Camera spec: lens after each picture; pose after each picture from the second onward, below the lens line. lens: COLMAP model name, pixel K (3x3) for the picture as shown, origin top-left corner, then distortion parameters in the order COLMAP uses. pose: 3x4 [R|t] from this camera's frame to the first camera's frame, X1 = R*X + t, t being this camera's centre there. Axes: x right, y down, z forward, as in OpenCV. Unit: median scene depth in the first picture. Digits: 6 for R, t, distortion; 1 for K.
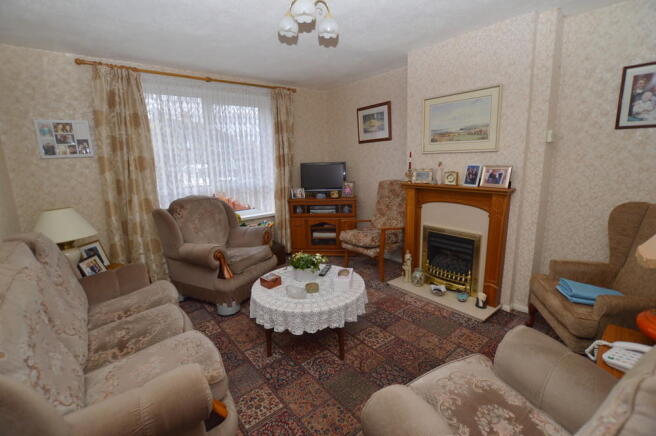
lens RADIAL K [[294.3, 0, 327.2], [0, 294.3, 216.2], [0, 0, 1]] dist [-0.020959, -0.000667]
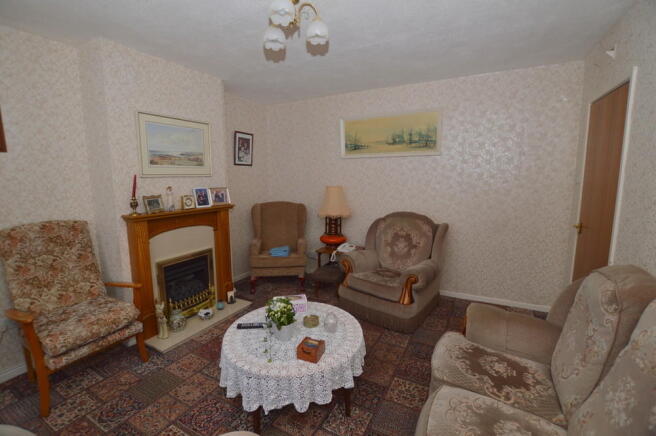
lens RADIAL K [[294.3, 0, 326.1], [0, 294.3, 216.5], [0, 0, 1]] dist [-0.020959, -0.000667]
pose [[-0.375306, -0.096781, 0.921834, -0.711145], [0.197328, 0.963393, 0.181482, -0.178861], [-0.905653, 0.250015, -0.342470, 0.972523]]
